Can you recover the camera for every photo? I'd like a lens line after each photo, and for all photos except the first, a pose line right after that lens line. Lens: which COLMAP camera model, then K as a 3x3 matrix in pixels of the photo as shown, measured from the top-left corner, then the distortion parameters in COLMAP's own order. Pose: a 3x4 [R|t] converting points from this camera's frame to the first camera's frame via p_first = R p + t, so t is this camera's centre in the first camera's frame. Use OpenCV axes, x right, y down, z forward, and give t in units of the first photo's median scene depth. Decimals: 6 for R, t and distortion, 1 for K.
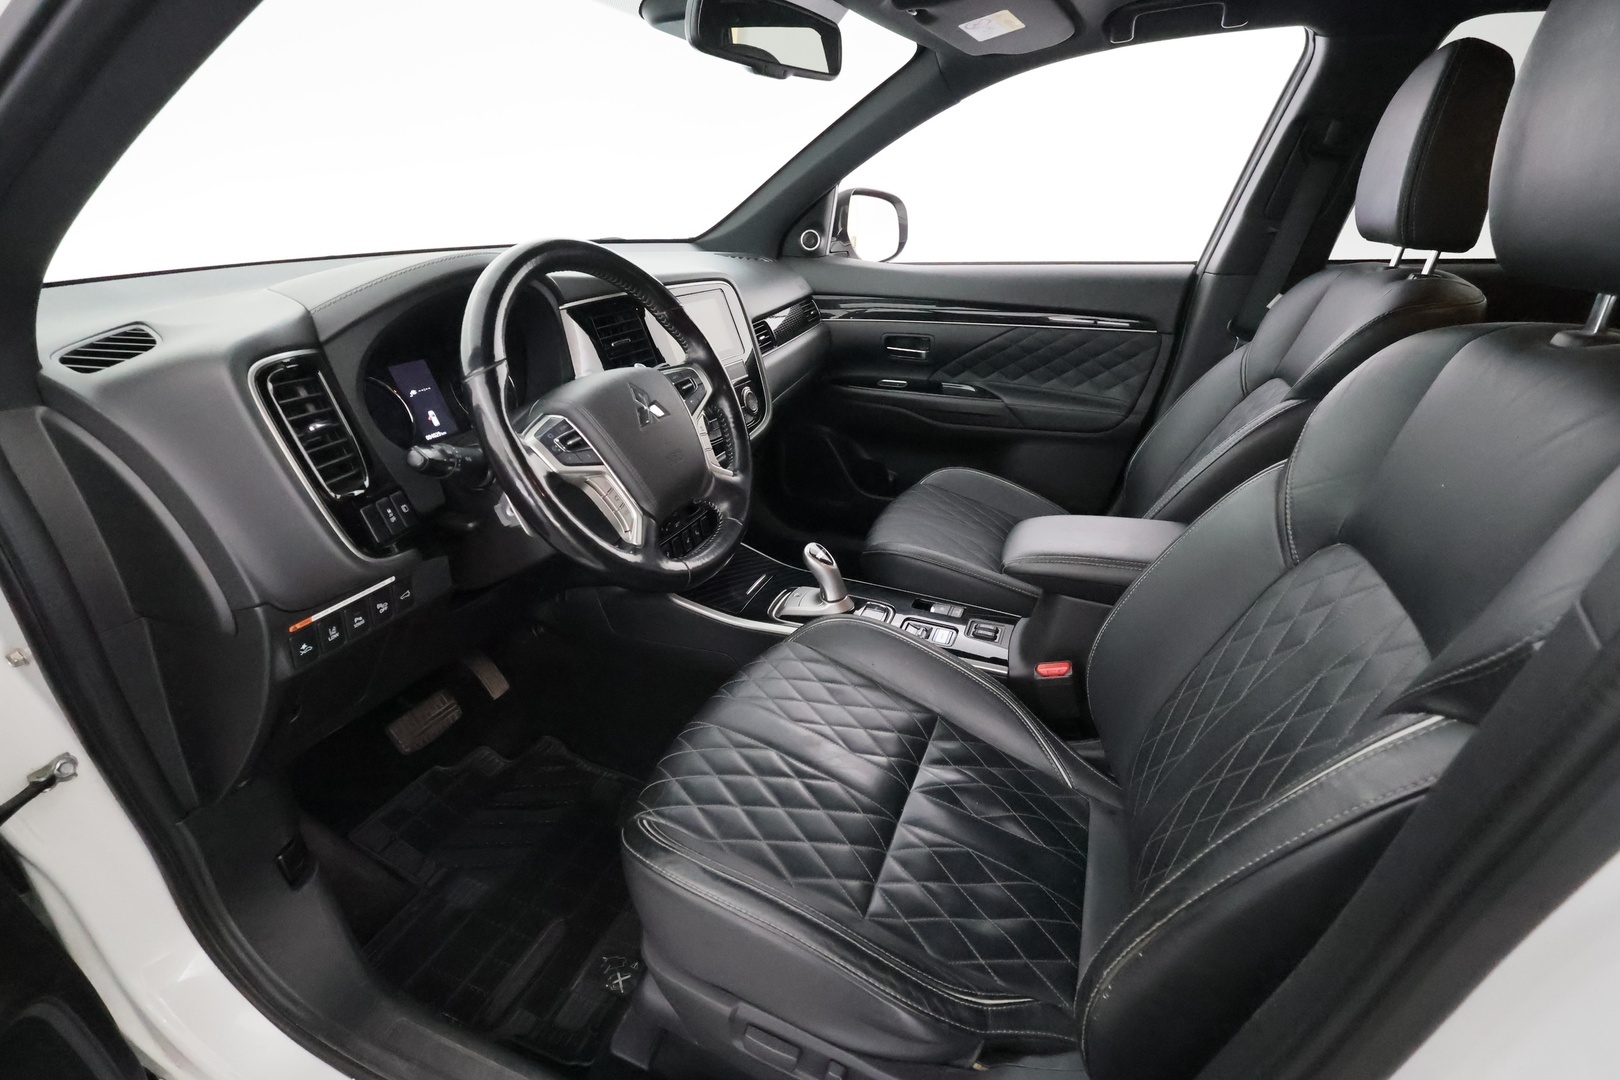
lens RADIAL K [[754.0, 0, 810.0], [0, 754.0, 540.0], [0, 0, 1]] dist [0.002432, 0.000625]
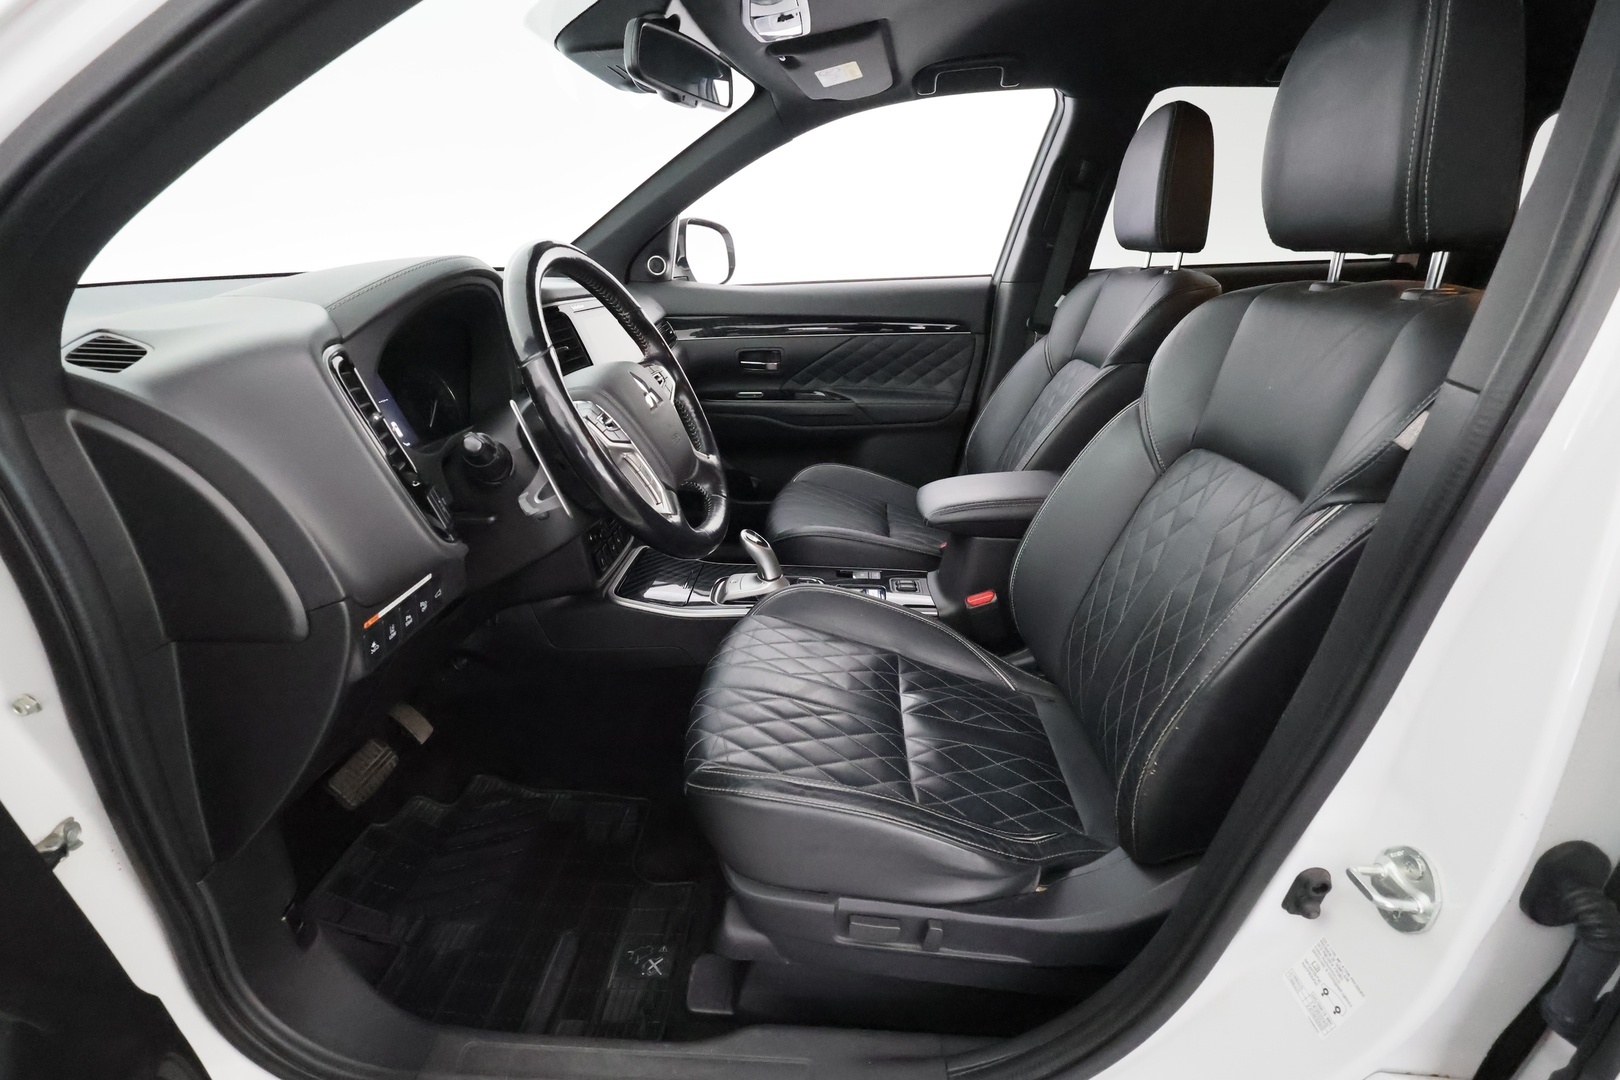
lens RADIAL K [[755.5, 0, 810.0], [0, 755.5, 540.0], [0, 0, 1]] dist [0.004990, 0.000724]
pose [[0.946503, -0.126242, 0.296975, -0.227380], [0.142306, 0.989272, -0.033016, 0.066194], [-0.289621, 0.073511, 0.954314, -0.056999]]
